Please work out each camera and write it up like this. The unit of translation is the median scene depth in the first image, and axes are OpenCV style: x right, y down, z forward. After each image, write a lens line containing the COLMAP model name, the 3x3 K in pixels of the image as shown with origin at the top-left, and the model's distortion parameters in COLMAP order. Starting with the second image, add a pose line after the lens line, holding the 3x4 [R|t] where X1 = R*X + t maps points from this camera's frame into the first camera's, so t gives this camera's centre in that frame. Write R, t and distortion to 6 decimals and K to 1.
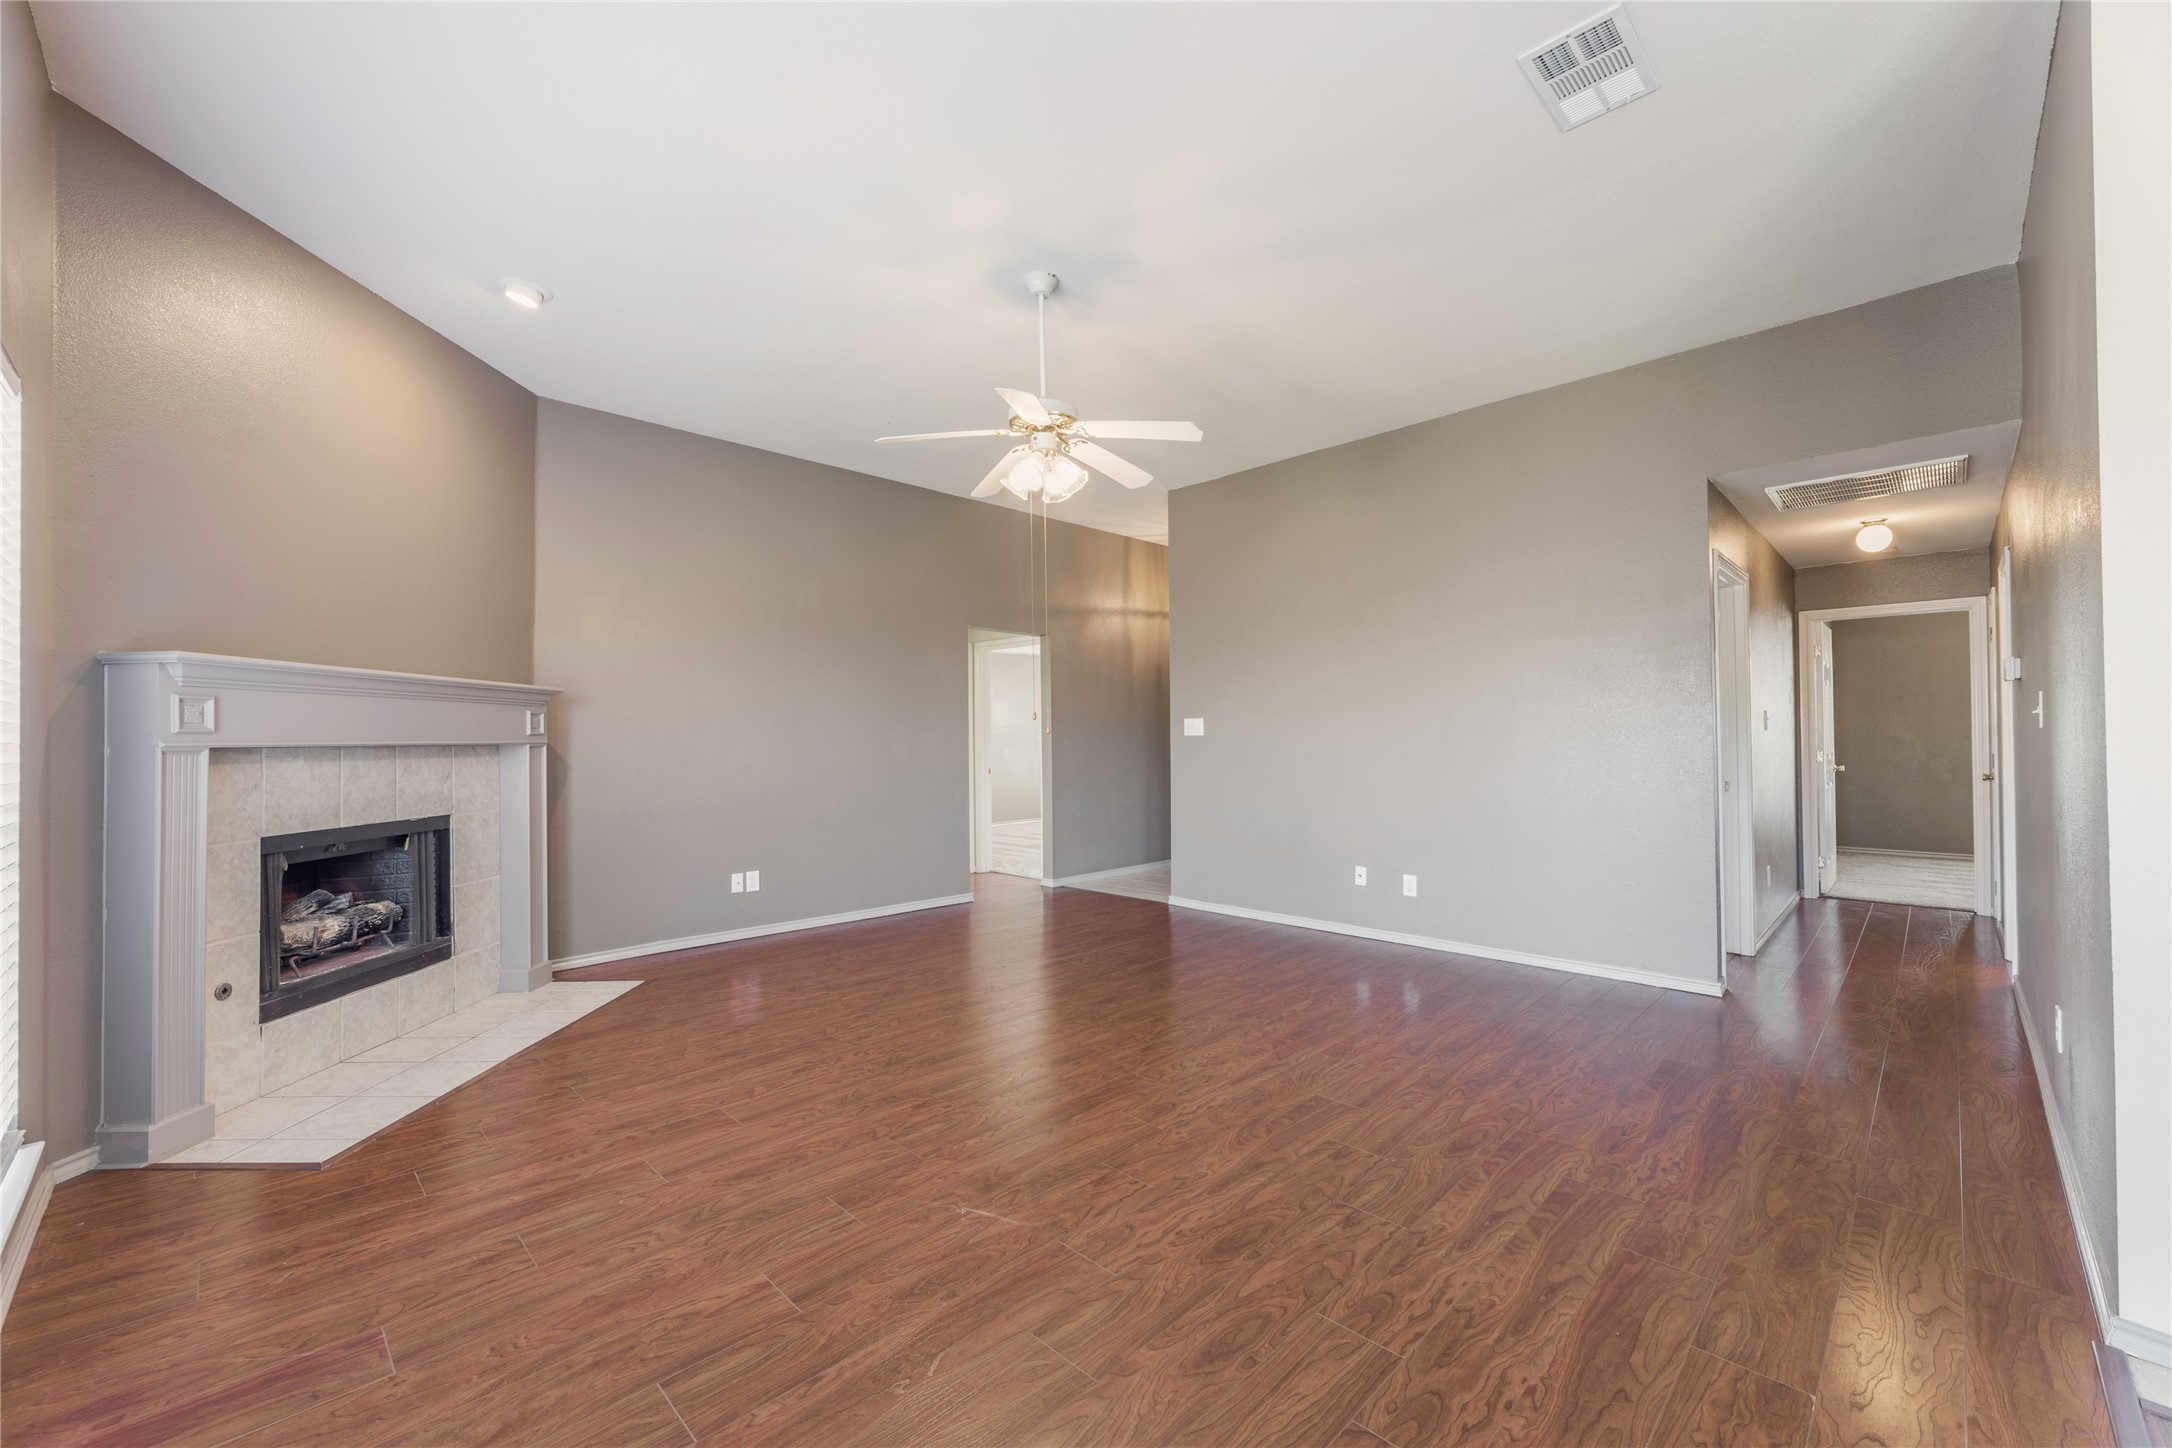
lens RADIAL K [[864.3, 0, 1079.9], [0, 864.3, 725.9], [0, 0, 1]] dist [-0.001651, -0.000104]
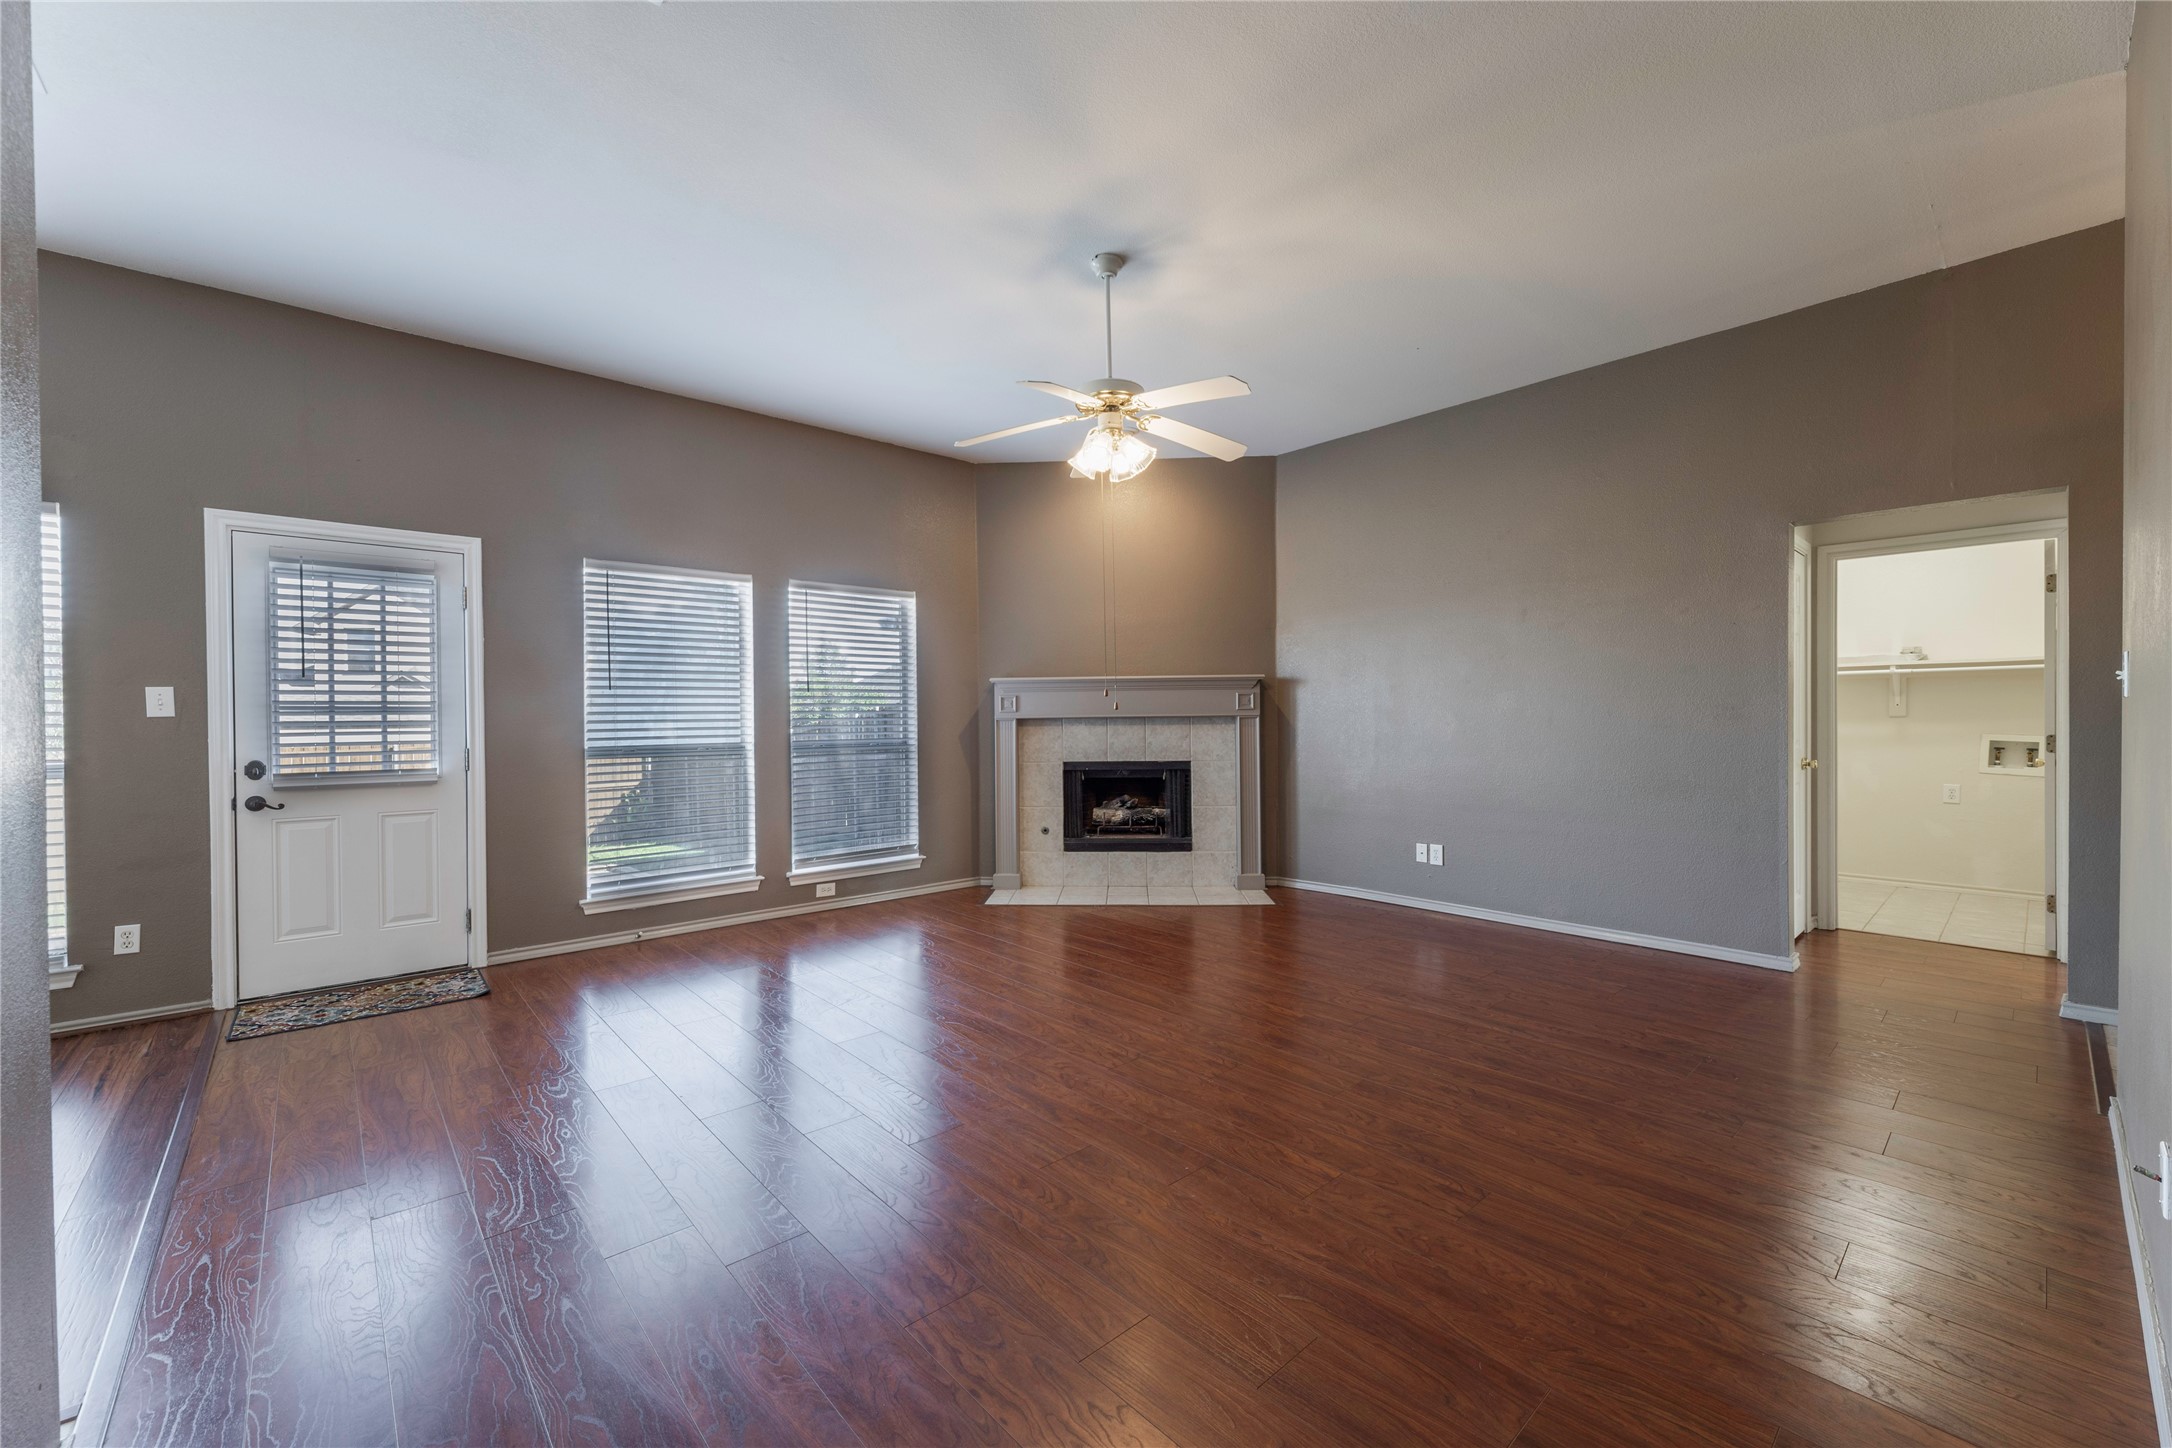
lens RADIAL K [[864.3, 0, 1079.9], [0, 864.3, 725.9], [0, 0, 1]] dist [-0.001651, -0.000104]
pose [[-0.050626, 0.018869, -0.998539, 0.955916], [0.025746, 0.999514, 0.017582, 0.006394], [0.998386, -0.024819, -0.051087, 0.981602]]
